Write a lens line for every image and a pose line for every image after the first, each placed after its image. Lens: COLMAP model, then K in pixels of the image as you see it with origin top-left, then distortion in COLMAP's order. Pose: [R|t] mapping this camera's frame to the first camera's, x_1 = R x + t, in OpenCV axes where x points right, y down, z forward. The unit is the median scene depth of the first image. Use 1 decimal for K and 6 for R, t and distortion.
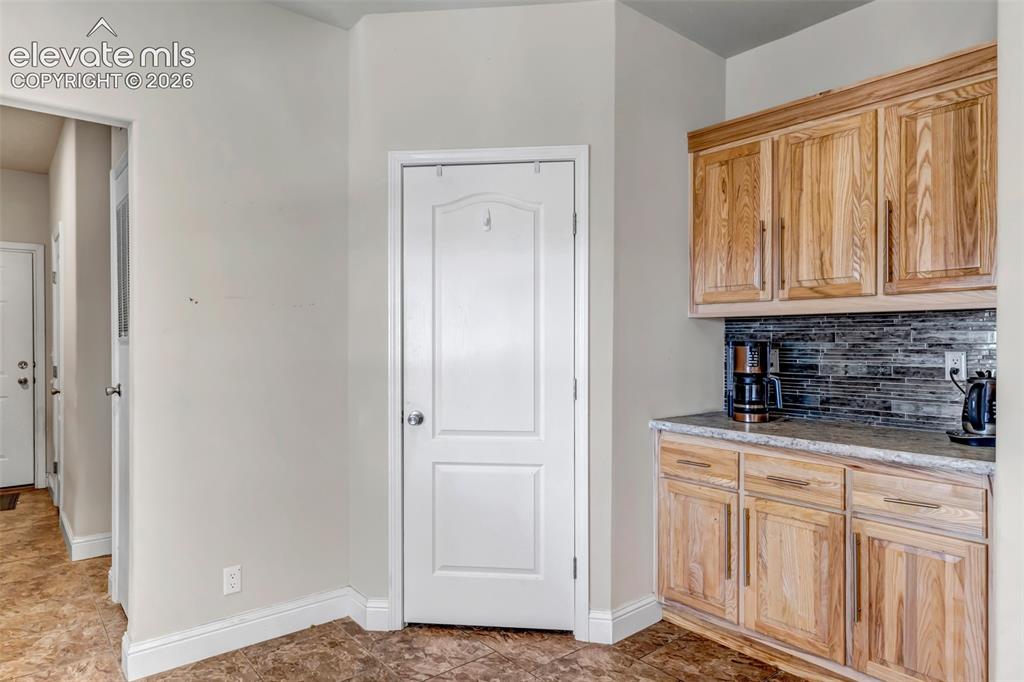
lens RADIAL K [[608.4, 0, 512.0], [0, 608.4, 341.0], [0, 0, 1]] dist [-0.000927, -0.000614]
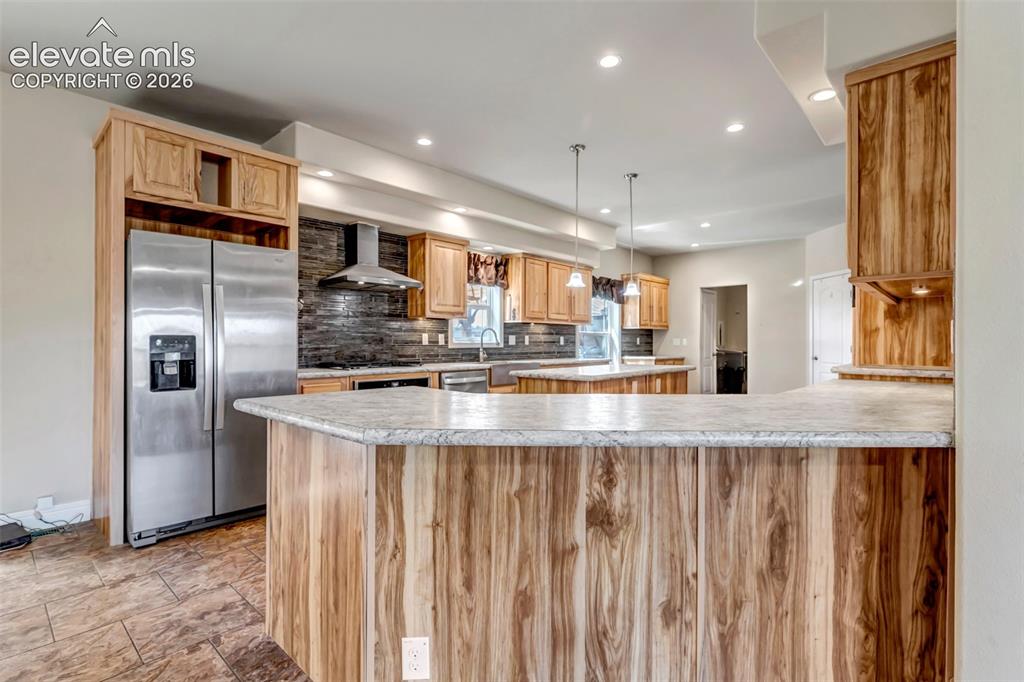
lens RADIAL K [[491.5, 0, 512.0], [0, 491.5, 341.0], [0, 0, 1]] dist [-0.002562, -0.000367]
pose [[0.137996, 0.000122, -0.990433, 1.147296], [-0.005234, 0.999986, -0.000606, 0.024671], [0.990419, 0.005267, 0.137995, -0.497074]]
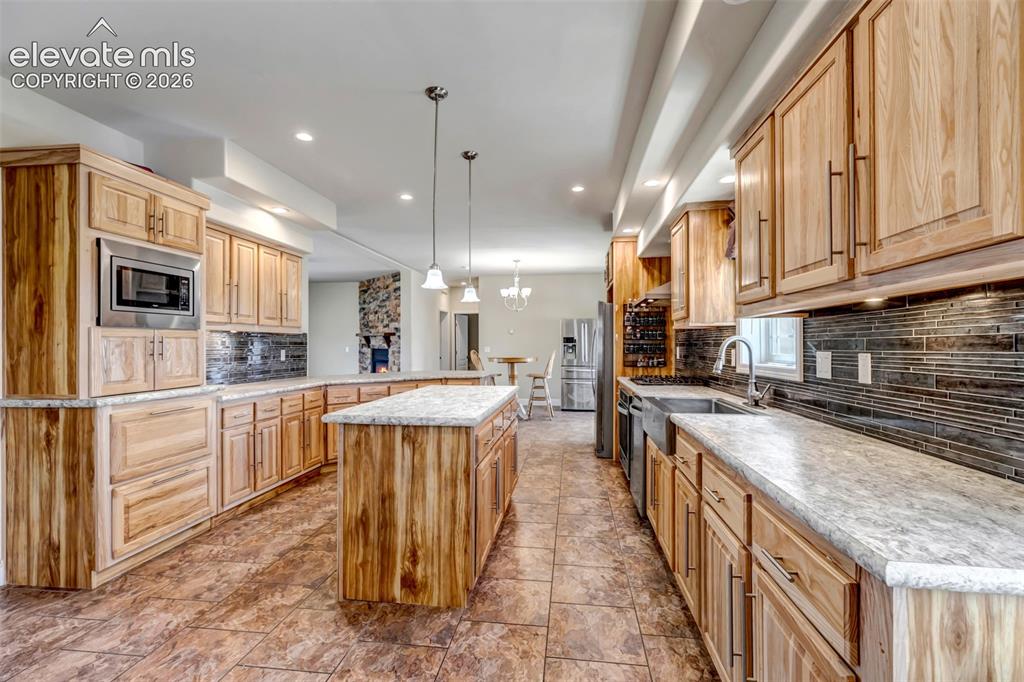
lens RADIAL K [[464.0, 0, 512.0], [0, 464.0, 341.0], [0, 0, 1]] dist [0.005519, 0.000273]
pose [[-0.680441, 0.010510, 0.732727, -0.153922], [0.006368, 0.999944, -0.008428, 0.002697], [-0.732775, -0.001069, -0.680470, 0.133757]]
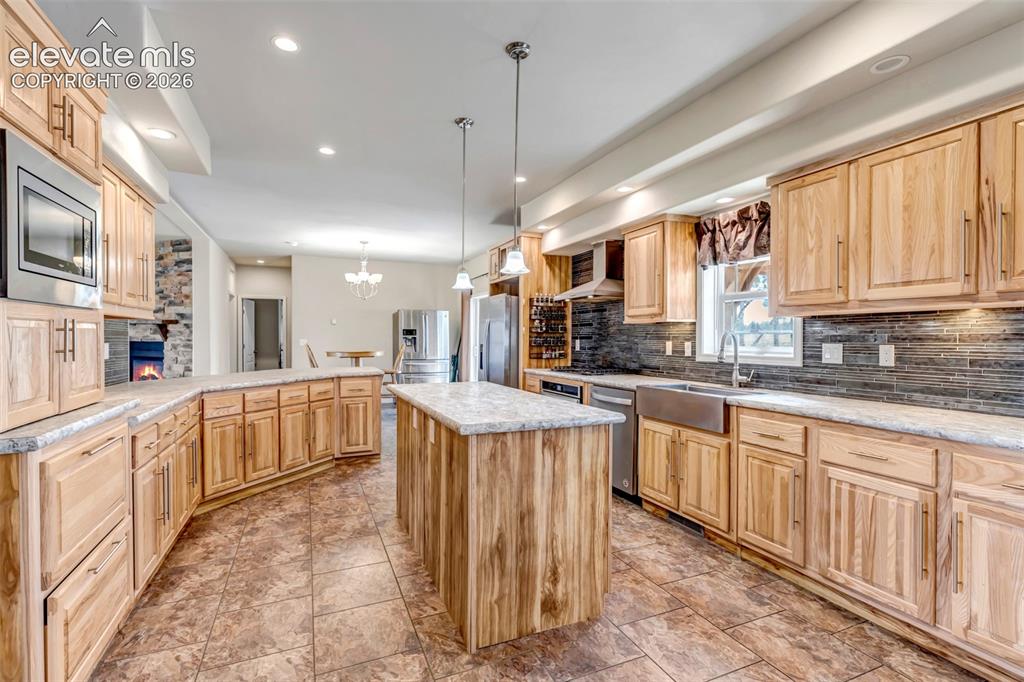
lens RADIAL K [[471.2, 0, 512.0], [0, 471.2, 341.0], [0, 0, 1]] dist [0.005594, -0.000129]
pose [[-0.960709, -0.001754, 0.277551, 0.159135], [0.000824, 0.999958, 0.009172, 0.001714], [-0.277556, 0.009041, -0.960667, 0.292623]]
